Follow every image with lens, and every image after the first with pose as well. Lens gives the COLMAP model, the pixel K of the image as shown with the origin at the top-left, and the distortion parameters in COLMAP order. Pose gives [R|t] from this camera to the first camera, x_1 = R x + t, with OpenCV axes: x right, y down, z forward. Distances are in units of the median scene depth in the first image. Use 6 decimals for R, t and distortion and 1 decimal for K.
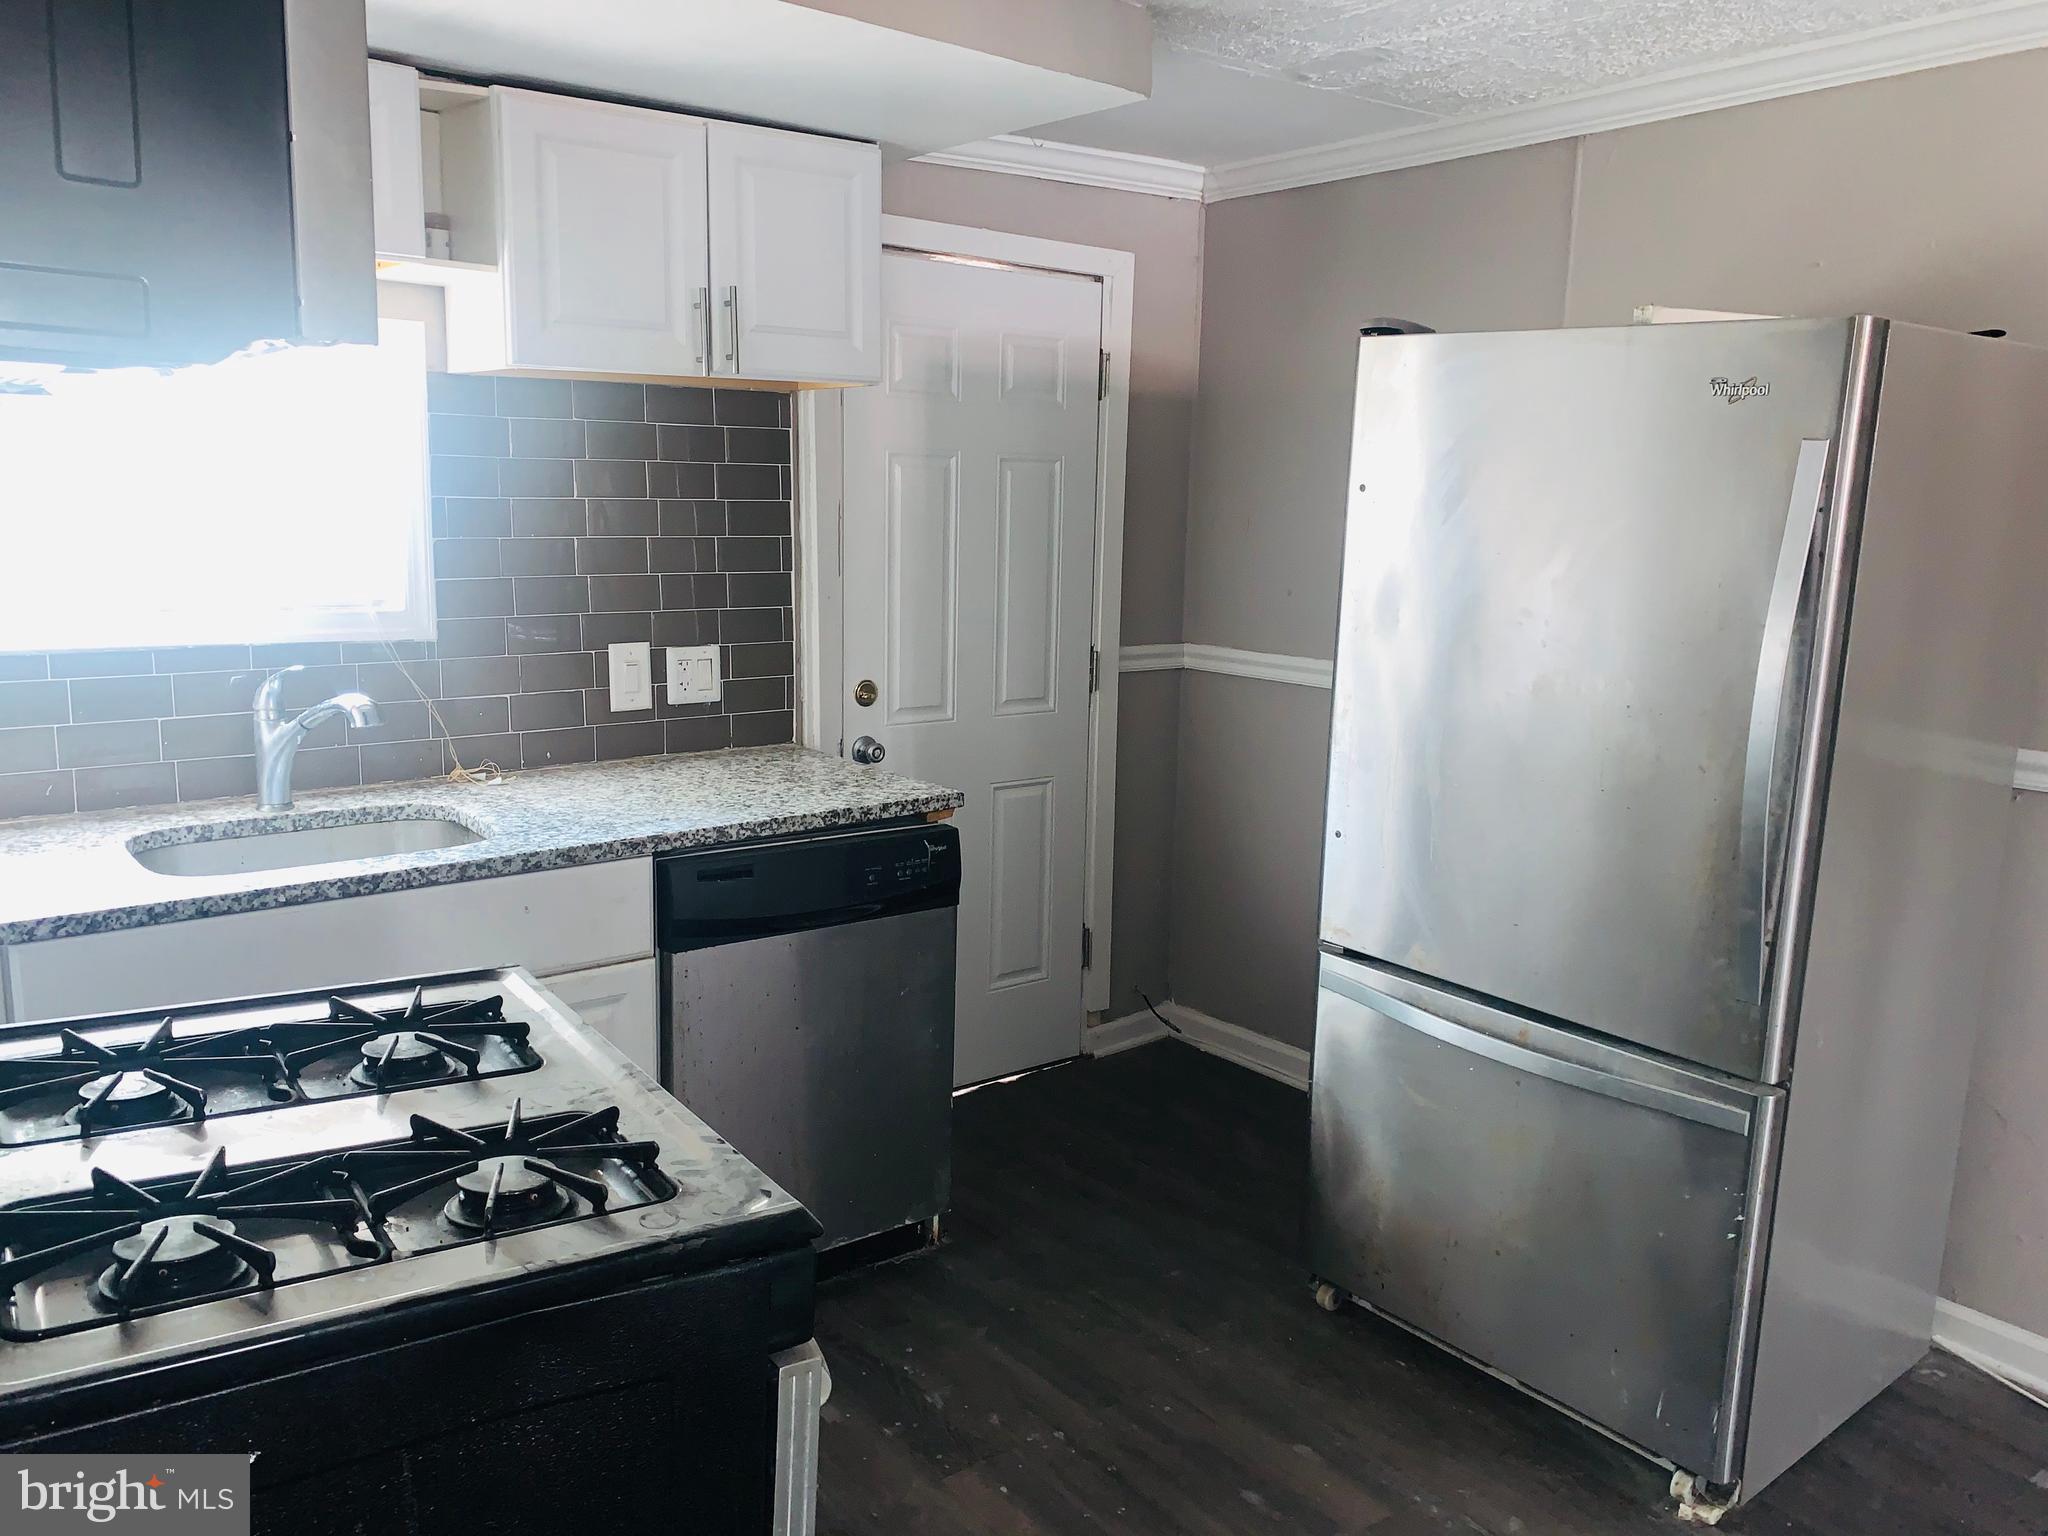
lens RADIAL K [[1519.0, 0, 1051.4], [0, 1519.0, 708.9], [0, 0, 1]] dist [0.085172, -0.186572]
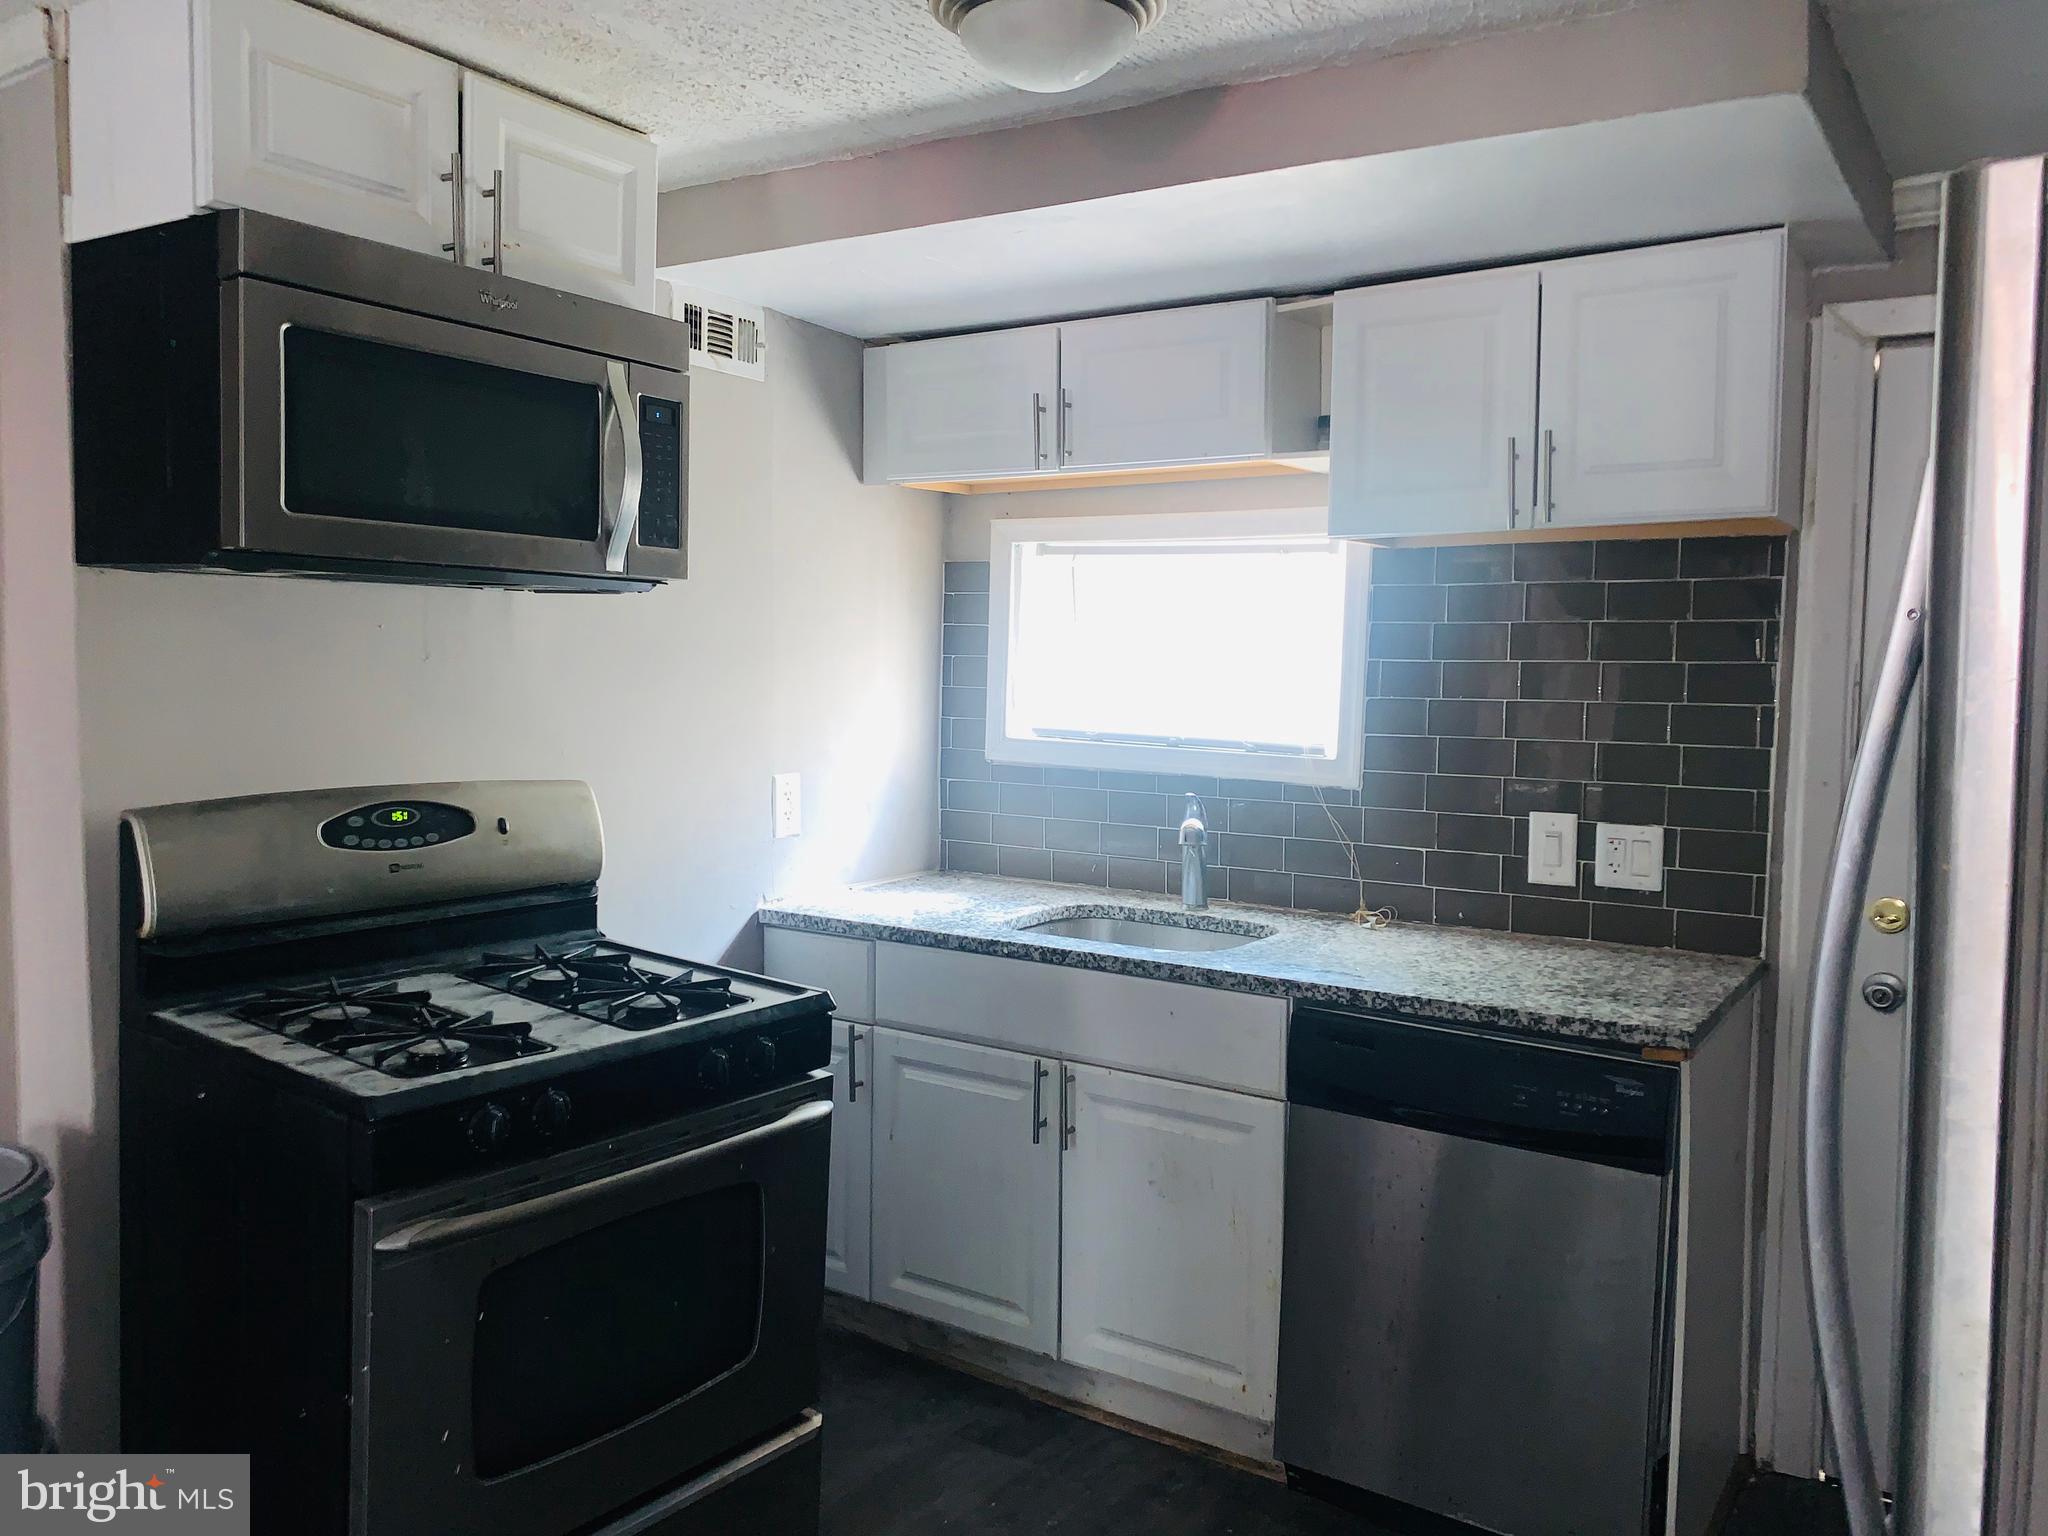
lens RADIAL K [[1485.9, 0, 1022.9], [0, 1485.9, 715.2], [0, 0, 1]] dist [0.005339, -0.169033]
pose [[0.294750, 0.014637, -0.955462, 0.573248], [-0.144744, 0.989029, -0.029500, -0.032714], [0.944548, 0.146993, 0.293635, 0.478629]]
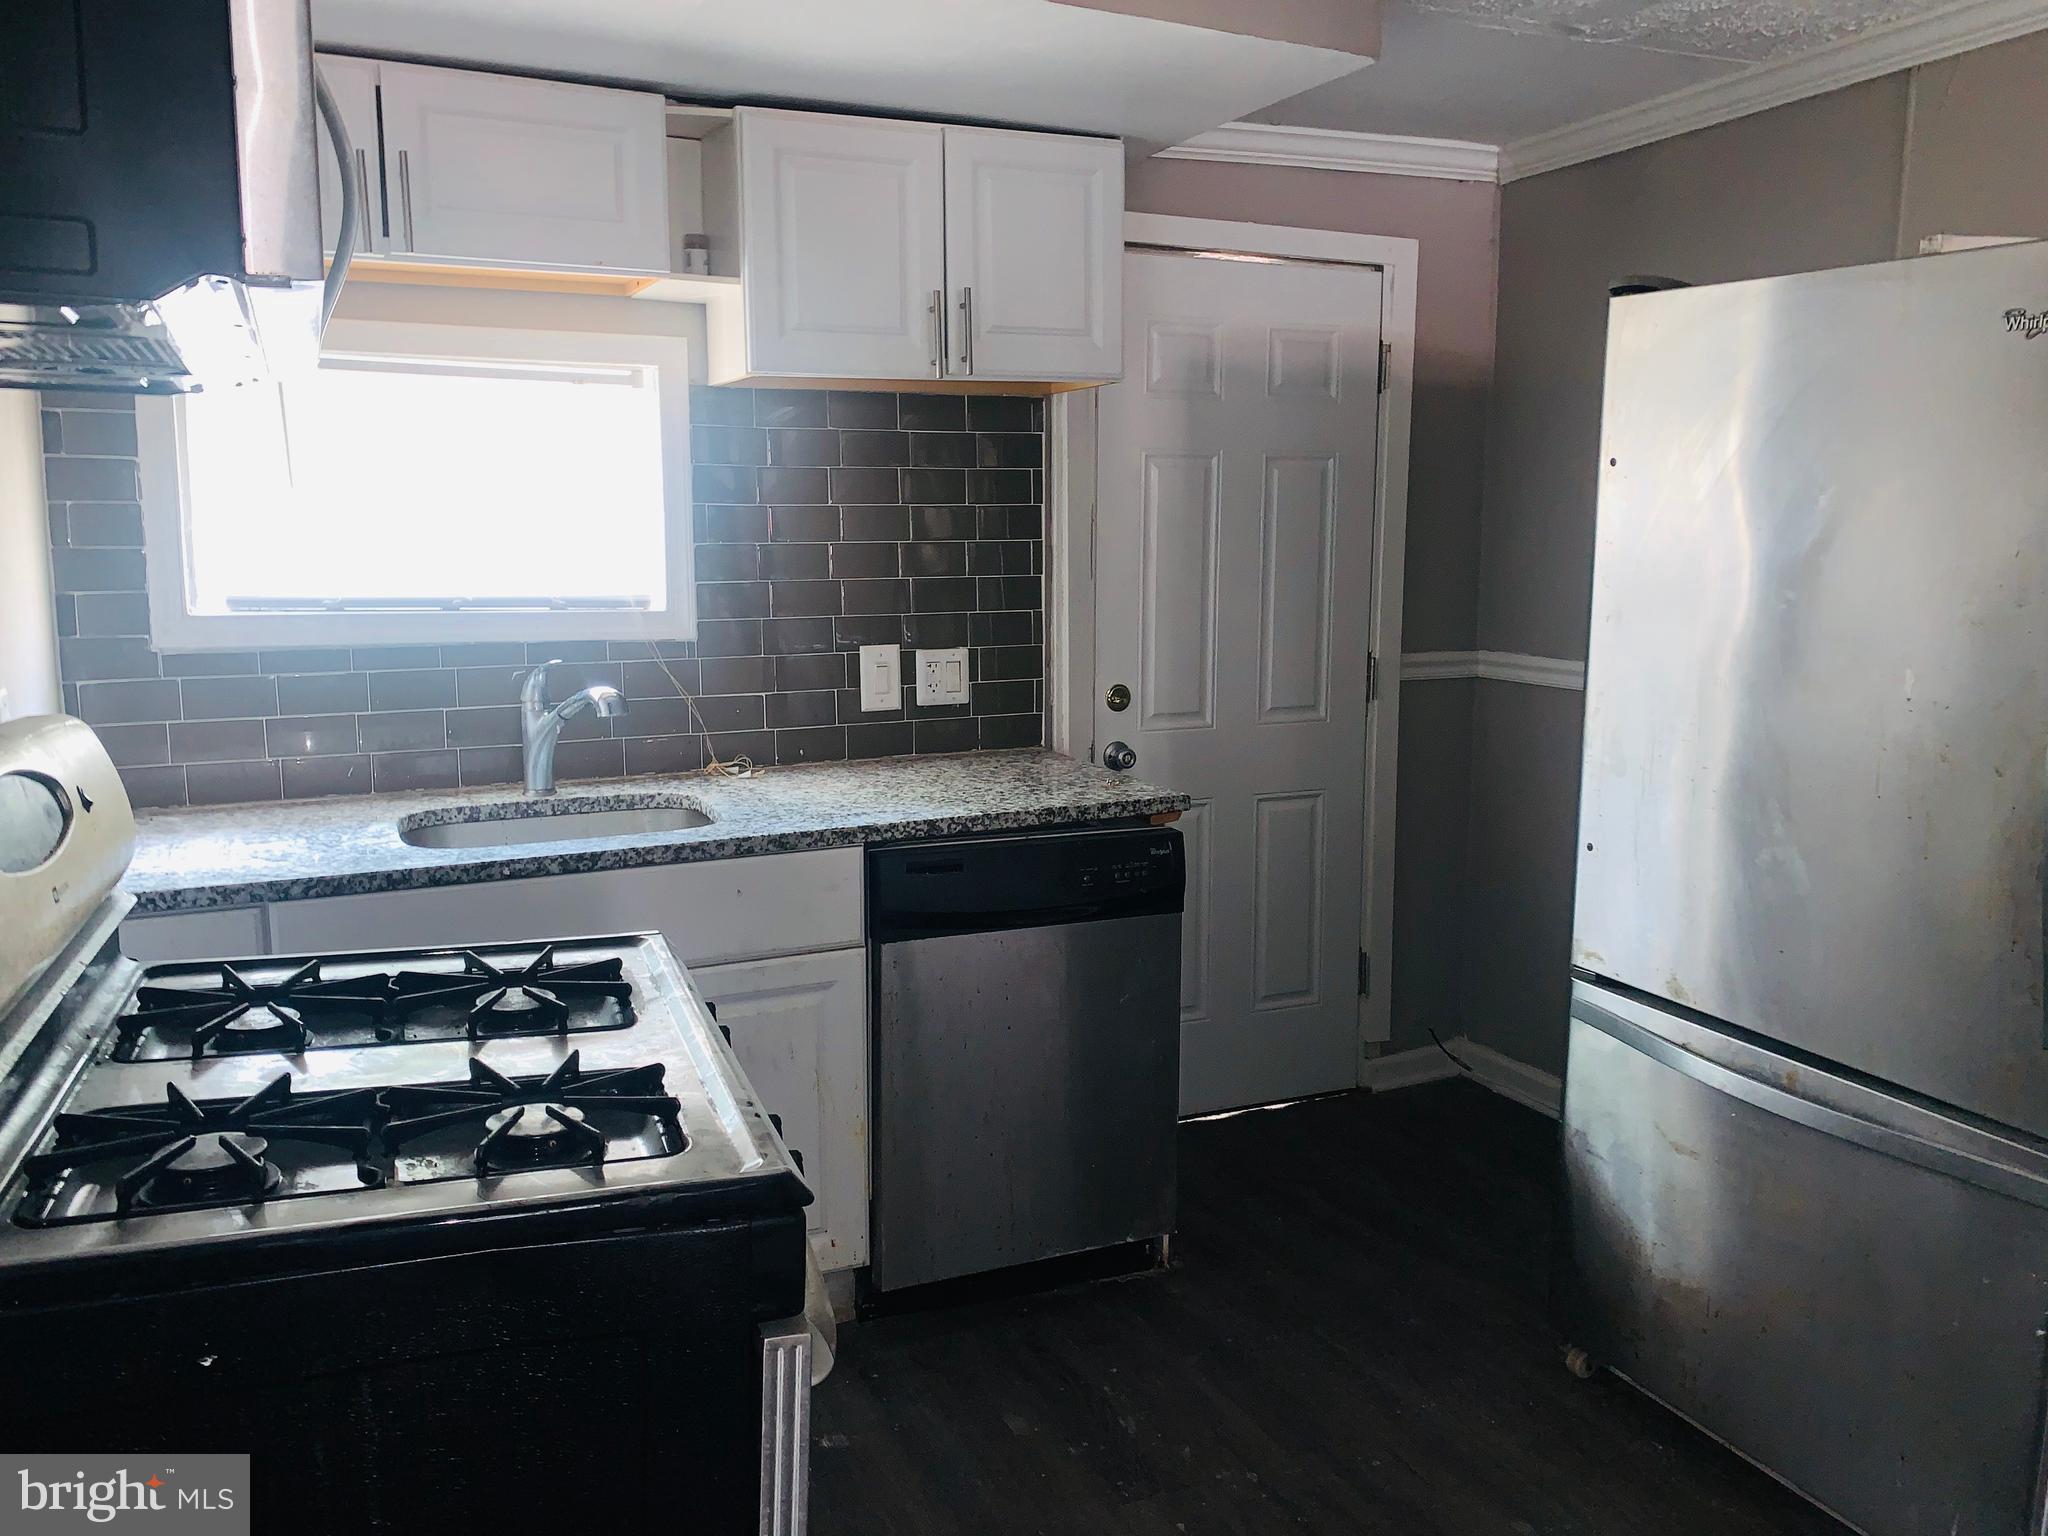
lens RADIAL K [[1519.0, 0, 1051.4], [0, 1519.0, 708.9], [0, 0, 1]] dist [0.085172, -0.186572]
pose [[0.969877, 0.006018, -0.243520, 0.097298], [-0.011535, 0.999708, -0.021236, 0.023190], [0.243321, 0.023406, 0.969663, 0.045649]]
